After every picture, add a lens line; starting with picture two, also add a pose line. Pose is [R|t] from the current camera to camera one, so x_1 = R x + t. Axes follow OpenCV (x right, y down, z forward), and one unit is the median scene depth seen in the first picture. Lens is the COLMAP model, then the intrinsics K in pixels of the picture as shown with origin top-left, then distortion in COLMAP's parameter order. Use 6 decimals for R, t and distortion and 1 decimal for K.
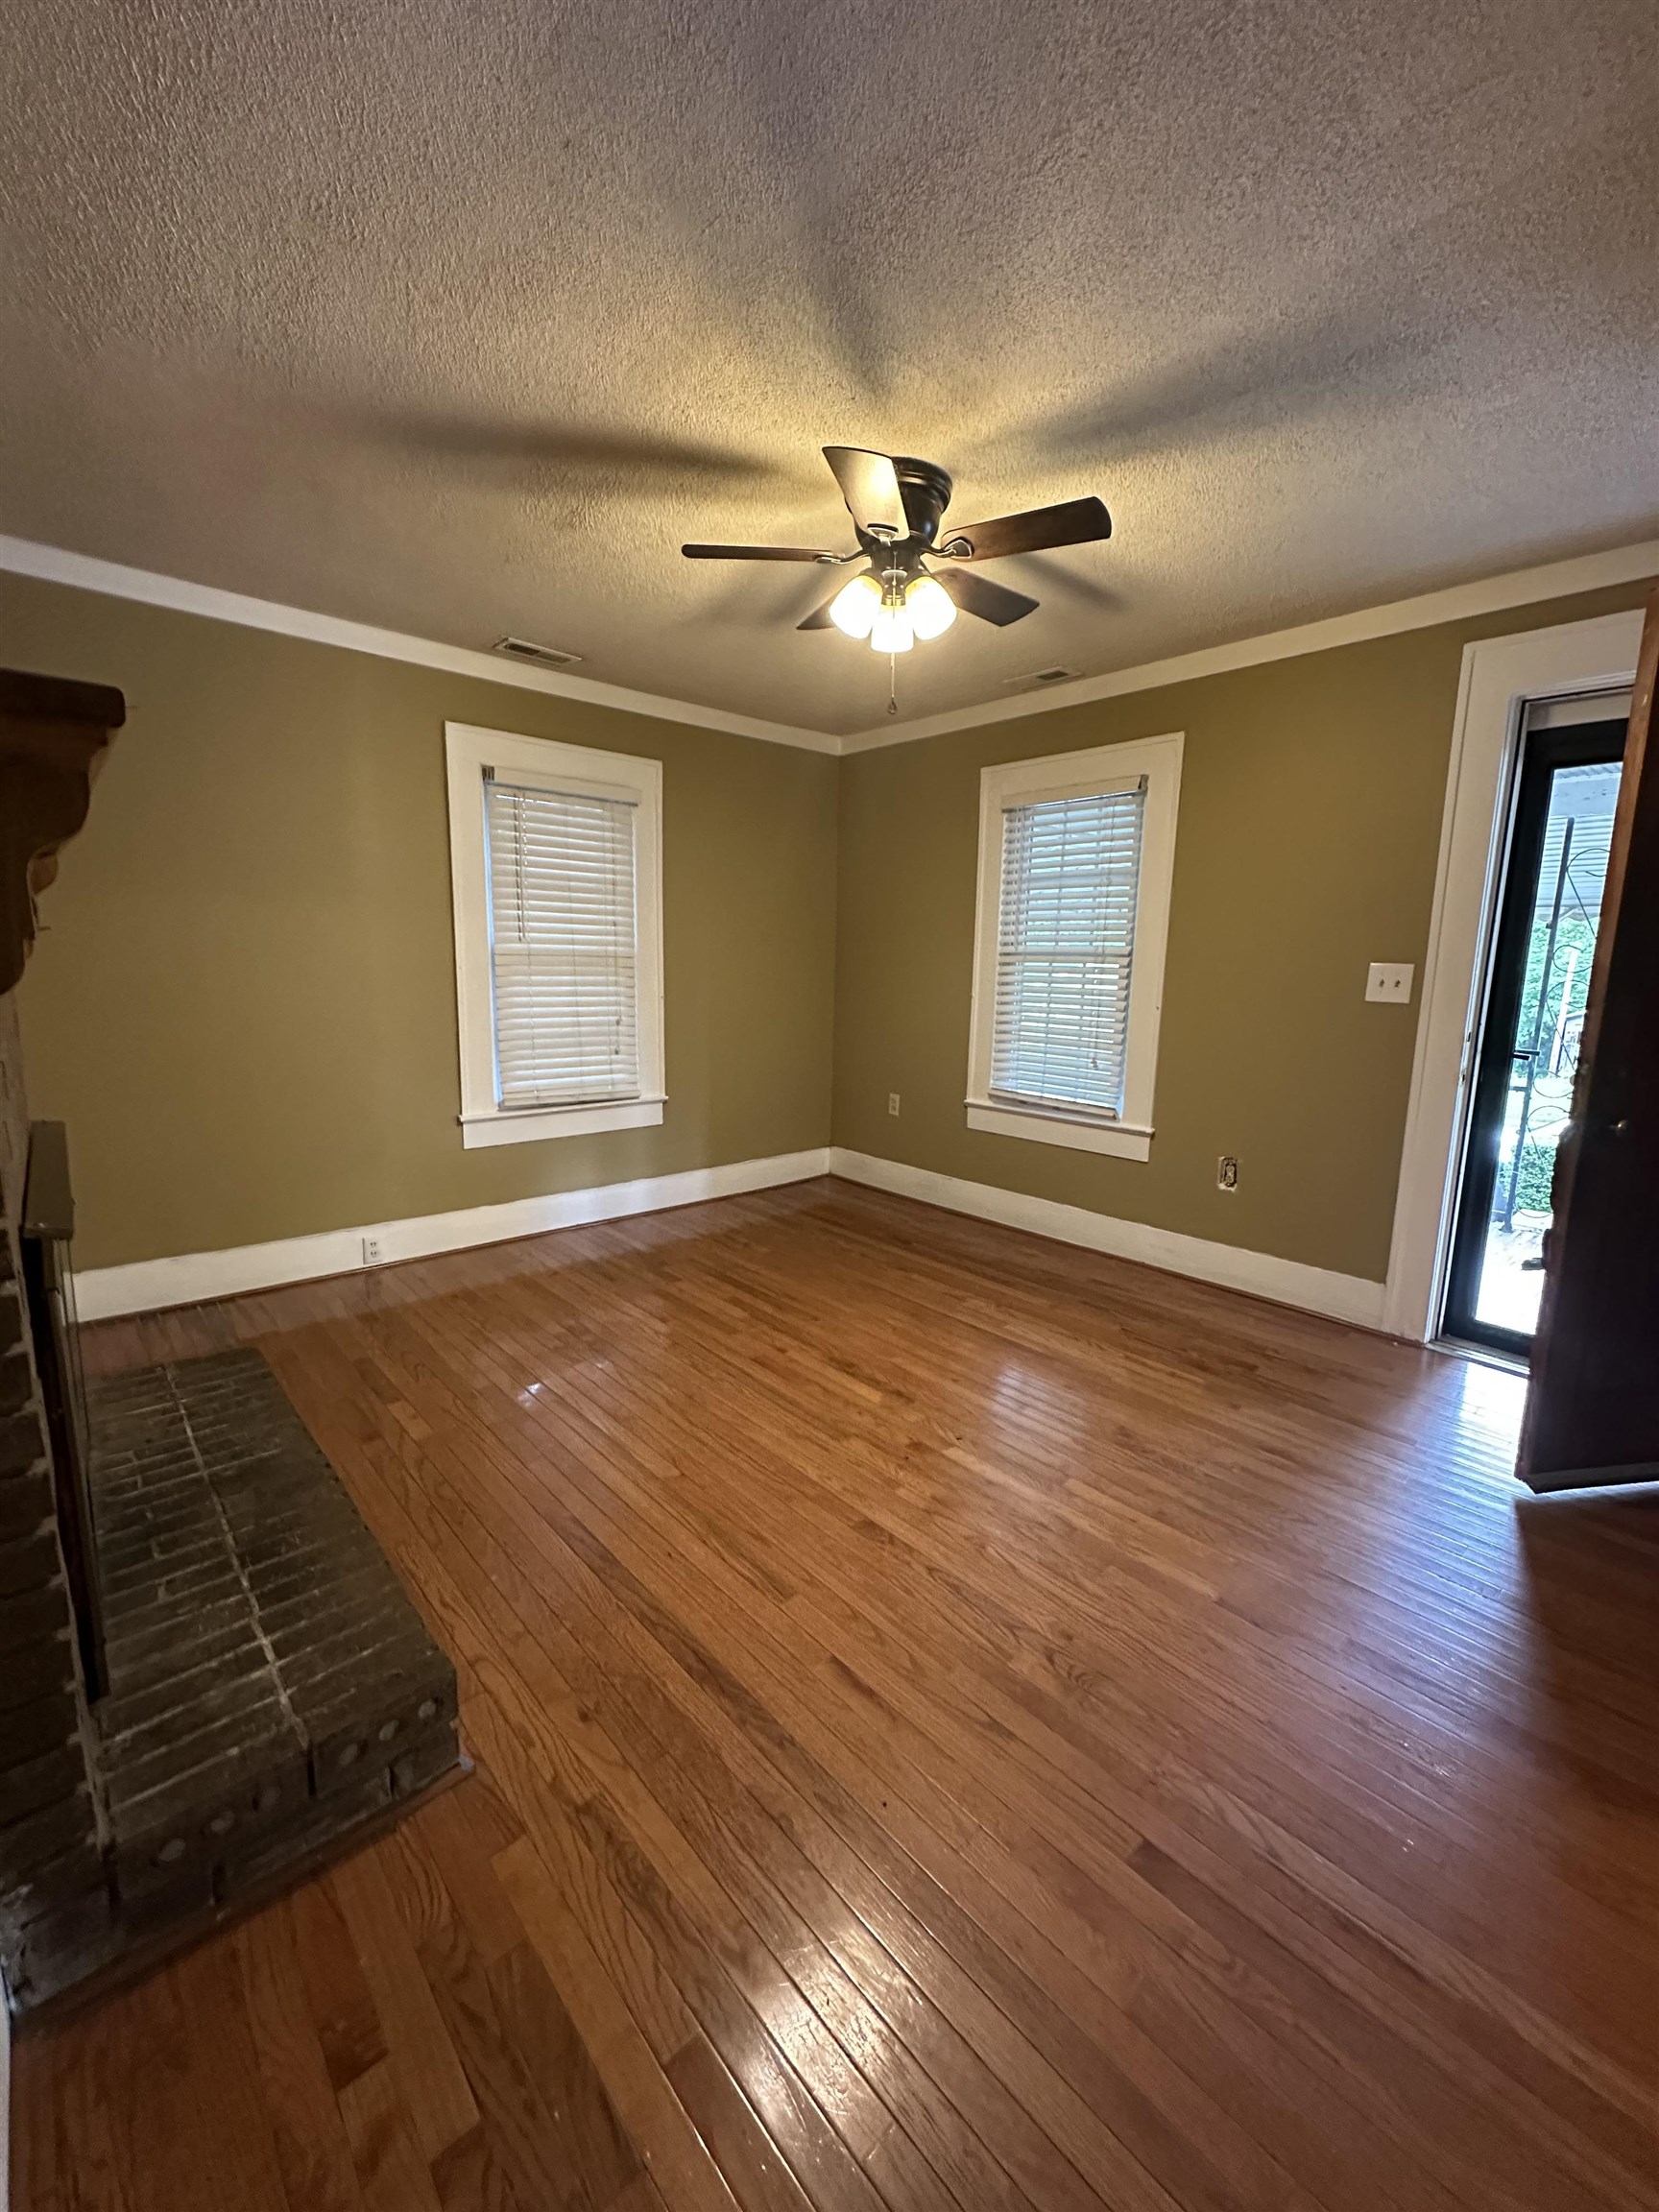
lens RADIAL K [[886.8, 0, 825.3], [0, 886.8, 1097.9], [0, 0, 1]] dist [-0.003213, 0.001166]
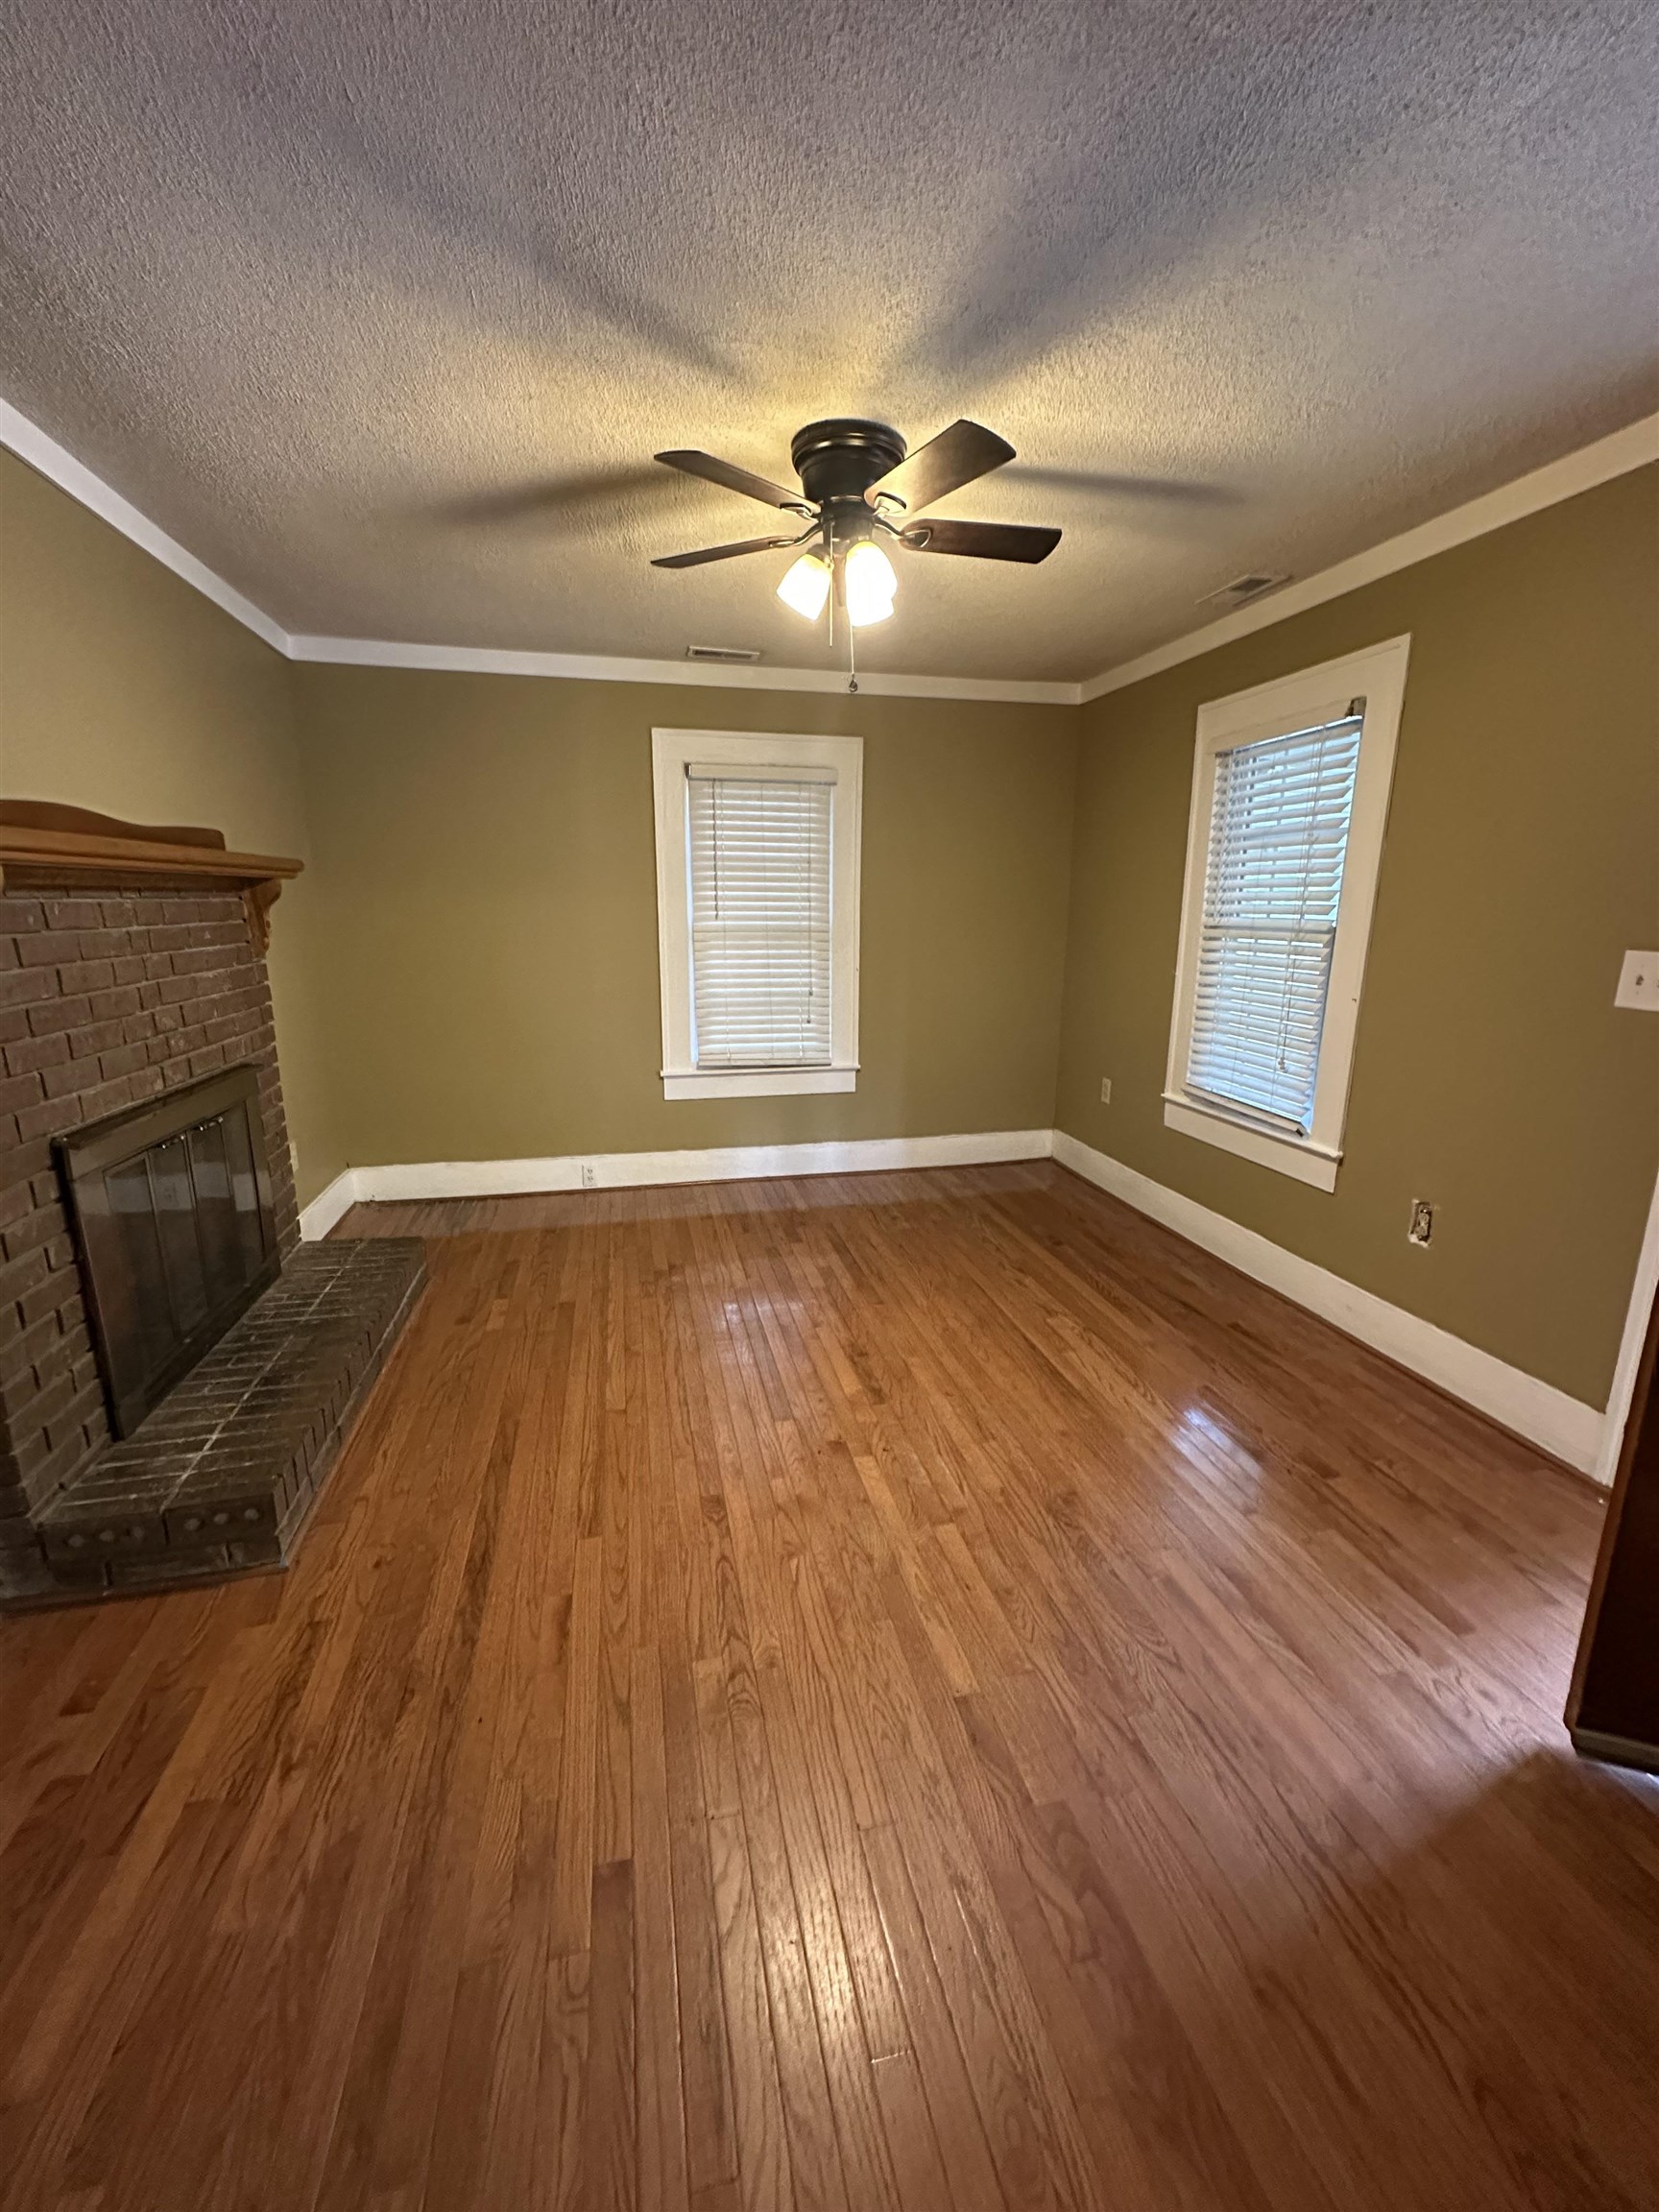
lens RADIAL K [[886.8, 0, 828.2], [0, 886.8, 1095.2], [0, 0, 1]] dist [-0.003213, 0.001166]
pose [[0.872892, 0.087121, -0.480072, 0.369902], [-0.063054, 0.995821, 0.066068, -0.042677], [0.483822, -0.027400, 0.874738, 0.095798]]
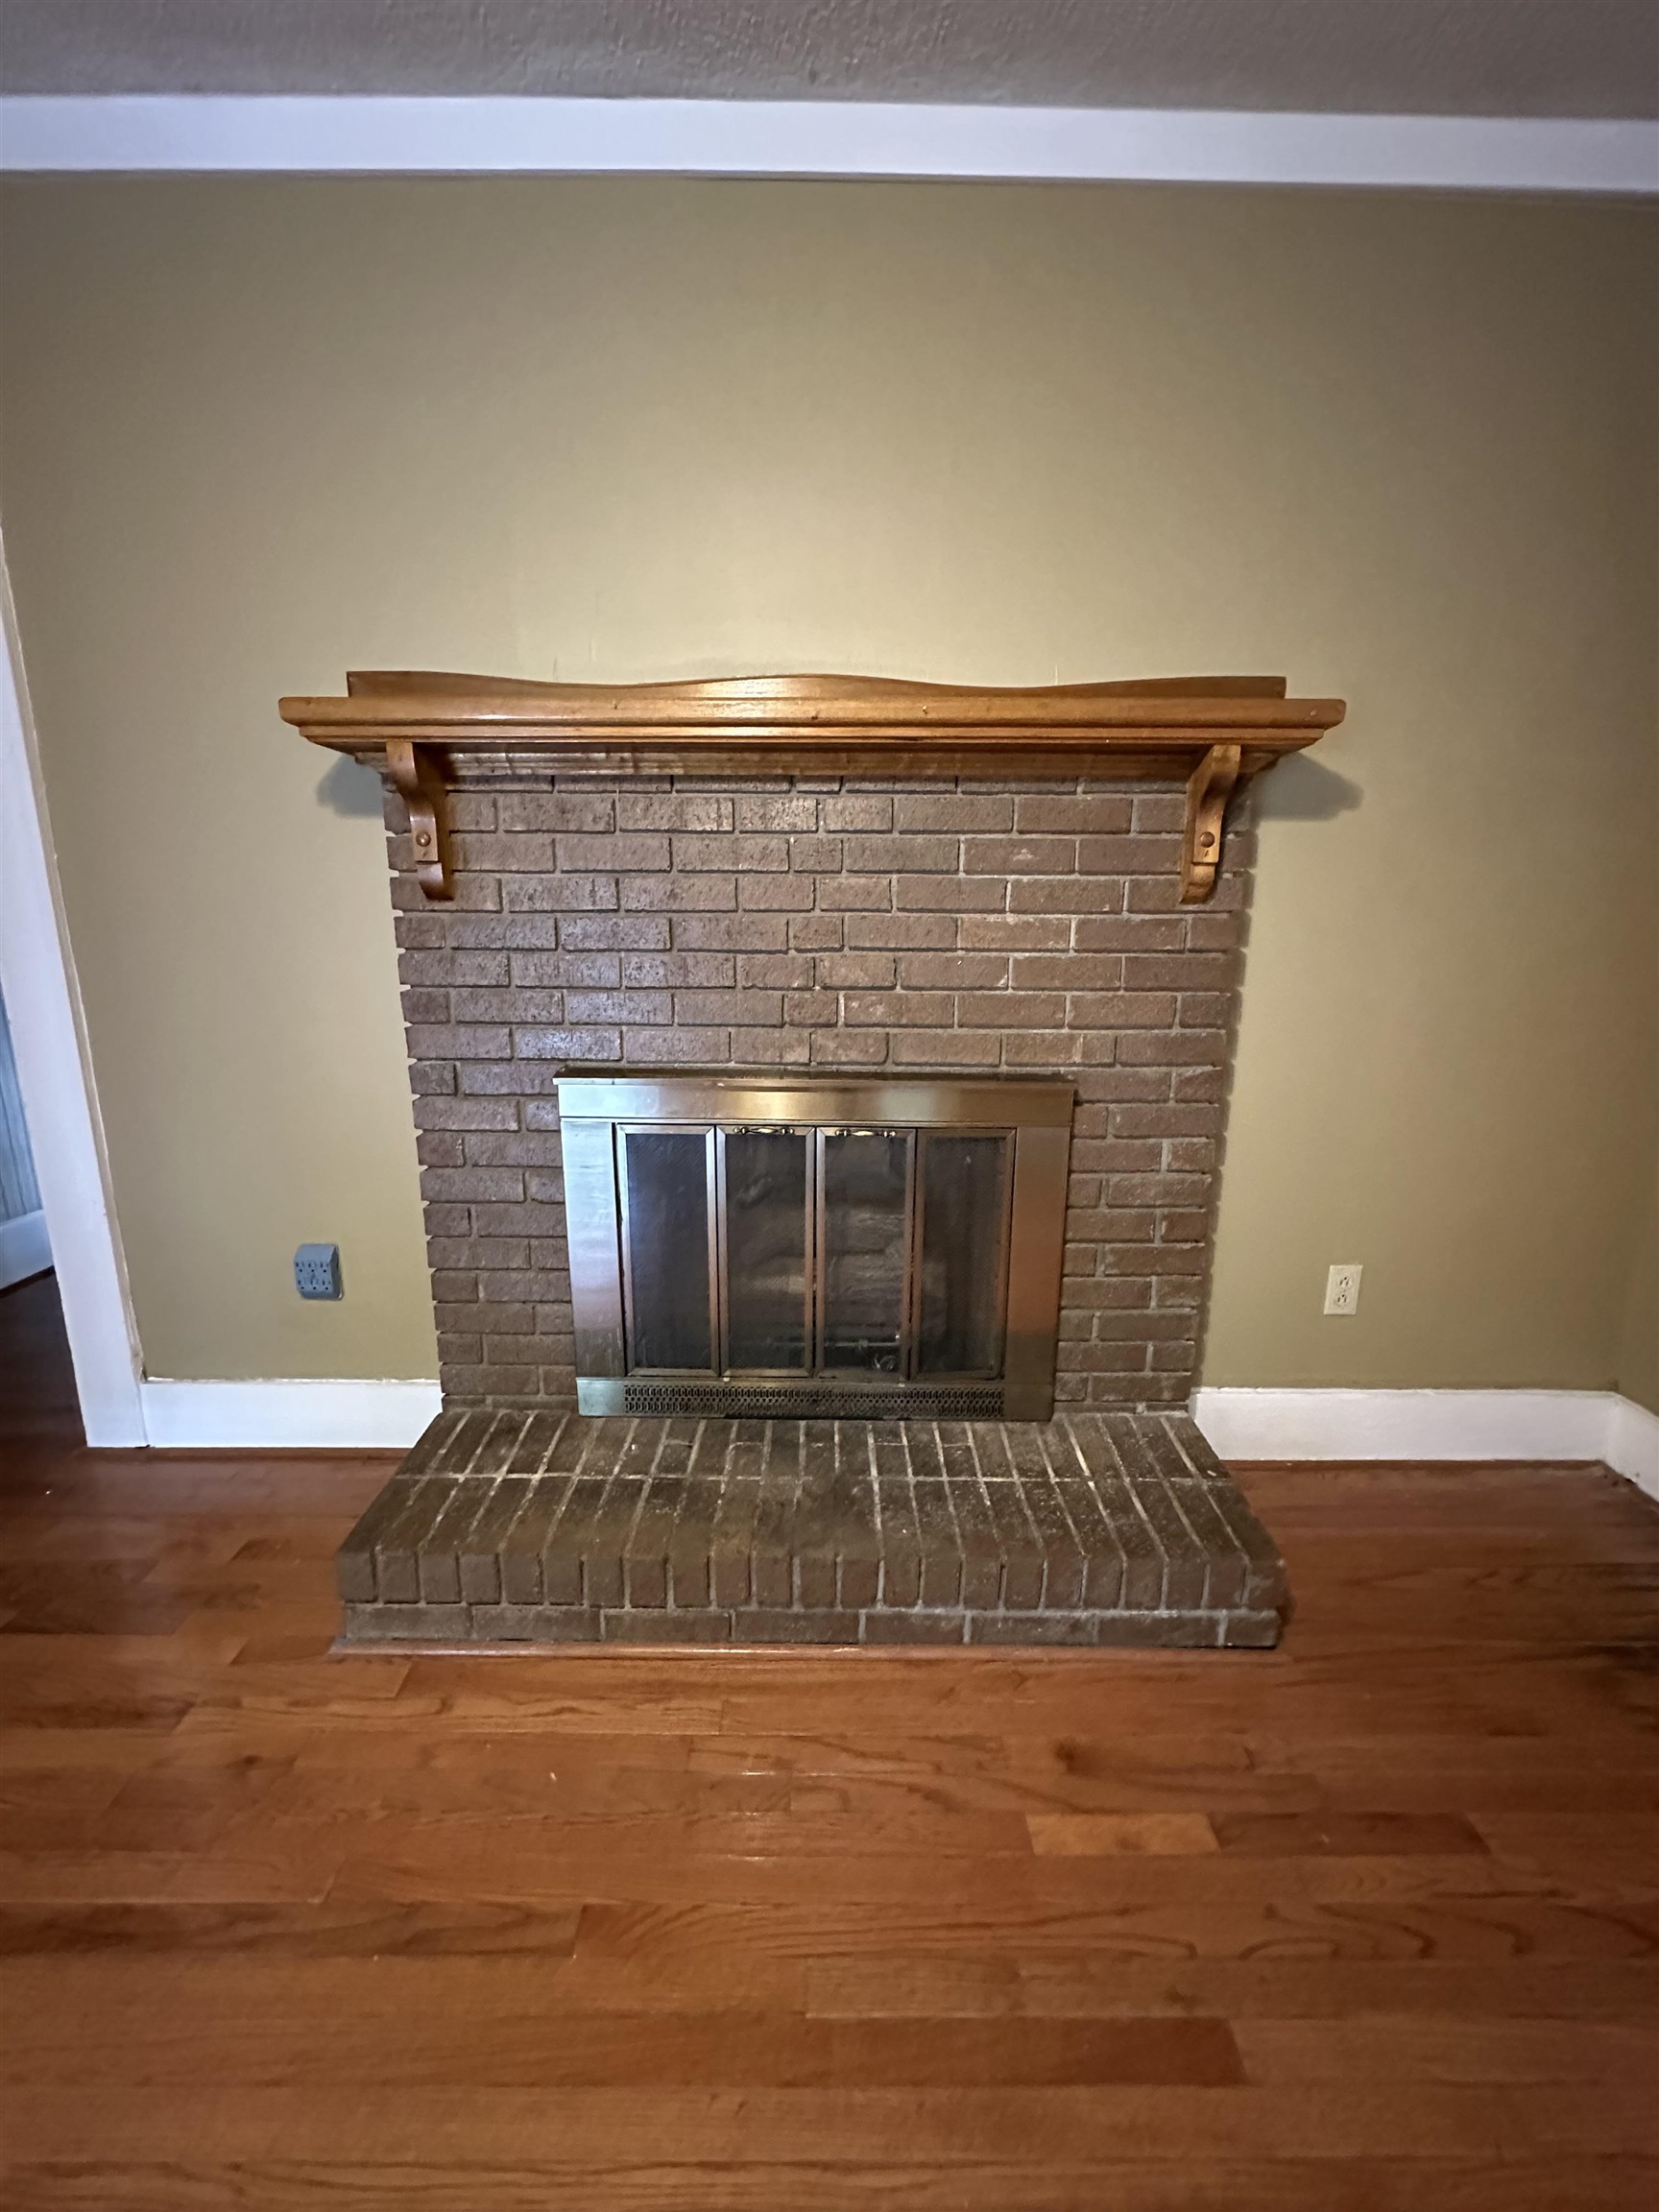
lens RADIAL K [[886.8, 0, 830.7], [0, 886.8, 1096.8], [0, 0, 1]] dist [-0.003213, 0.001166]
pose [[-0.664351, 0.128528, -0.736287, -0.044073], [-0.139885, 0.946315, 0.291409, -0.098023], [0.734214, 0.296593, -0.610706, 0.758162]]
